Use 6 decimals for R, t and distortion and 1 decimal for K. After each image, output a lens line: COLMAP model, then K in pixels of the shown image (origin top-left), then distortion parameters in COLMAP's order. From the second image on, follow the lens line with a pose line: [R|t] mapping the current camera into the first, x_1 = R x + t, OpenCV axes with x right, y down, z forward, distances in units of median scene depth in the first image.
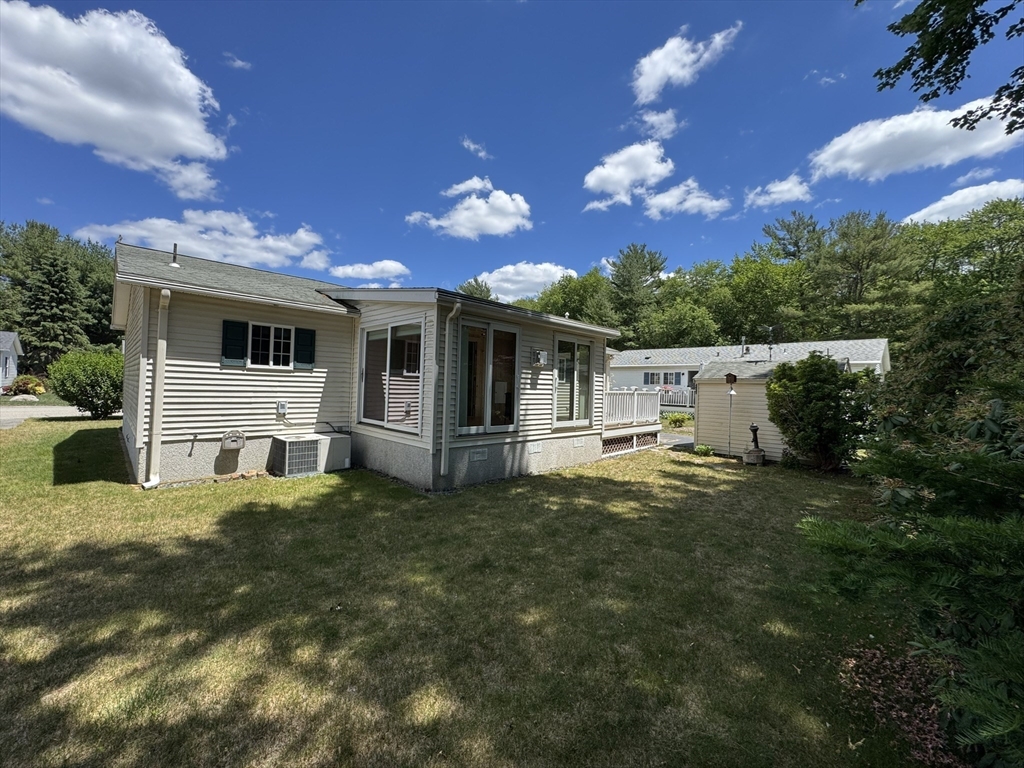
lens RADIAL K [[408.0, 0, 511.5], [0, 408.0, 382.0], [0, 0, 1]] dist [-0.003862, 0.000361]
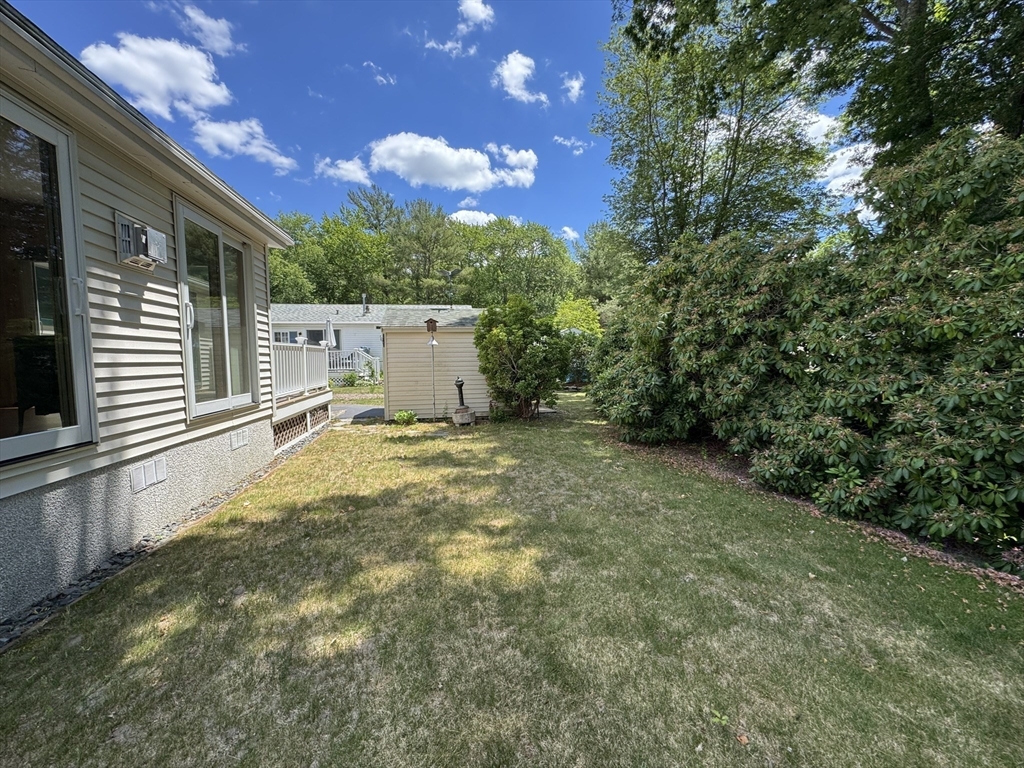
lens RADIAL K [[407.7, 0, 511.9], [0, 407.7, 381.6], [0, 0, 1]] dist [-0.005851, 0.000186]
pose [[0.574508, -0.083120, 0.814268, -0.041883], [0.020691, 0.995987, 0.087071, 0.034101], [-0.818237, -0.033175, 0.573922, 0.374330]]
